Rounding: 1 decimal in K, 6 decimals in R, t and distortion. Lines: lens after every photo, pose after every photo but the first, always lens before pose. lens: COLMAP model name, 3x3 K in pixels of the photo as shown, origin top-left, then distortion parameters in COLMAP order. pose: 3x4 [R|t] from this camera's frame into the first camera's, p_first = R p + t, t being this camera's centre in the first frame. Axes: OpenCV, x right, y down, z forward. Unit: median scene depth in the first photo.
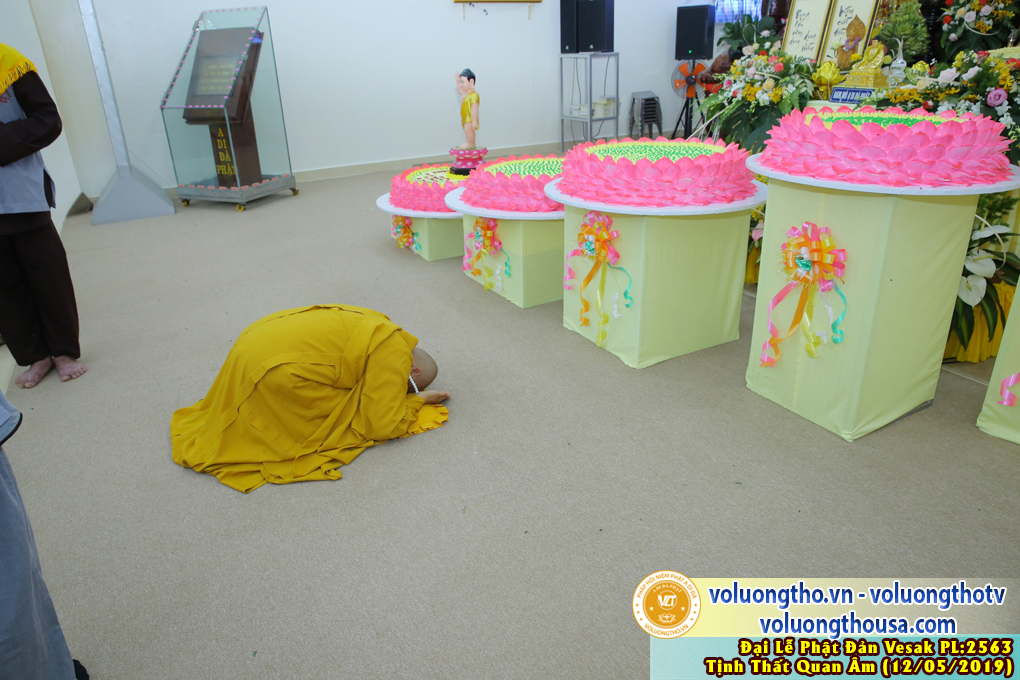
lens RADIAL K [[695.9, 0, 508.4], [0, 695.9, 338.2], [0, 0, 1]] dist [-0.109599, 0.083950]
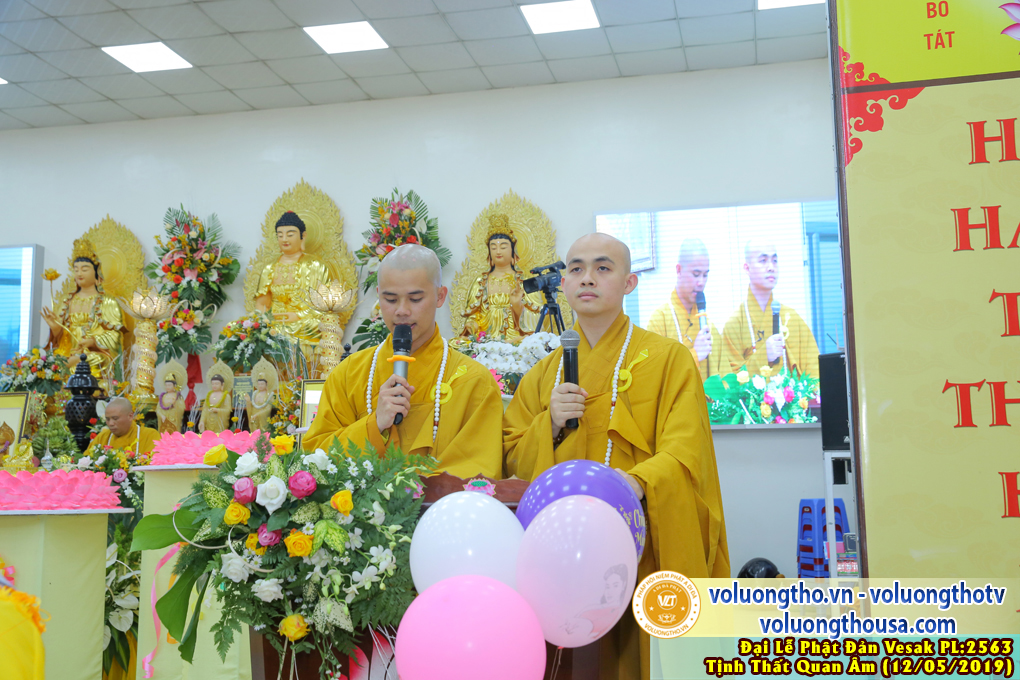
lens RADIAL K [[1150.6, 0, 510.0], [0, 1150.6, 340.0], [0, 0, 1]] dist [0.042472, 0.011849]
pose [[0.661484, 0.124379, 0.739574, -0.265230], [0.282625, 0.872102, -0.399451, 0.297944], [-0.694667, 0.473252, 0.541728, -0.494570]]
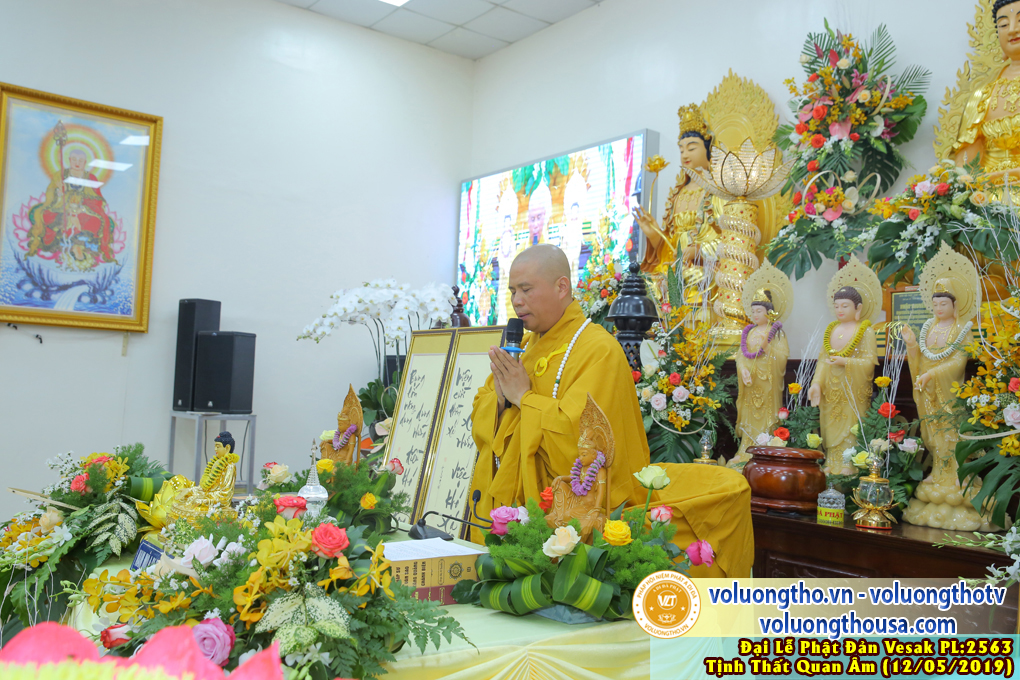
lens RADIAL K [[925.1, 0, 510.0], [0, 925.1, 340.0], [0, 0, 1]] dist [-0.055010, 0.137097]
pose [[0.988353, 0.083851, 0.126992, 0.460600], [-0.018237, 0.893750, -0.448195, -0.168855], [-0.151081, 0.440659, 0.884869, 0.294012]]
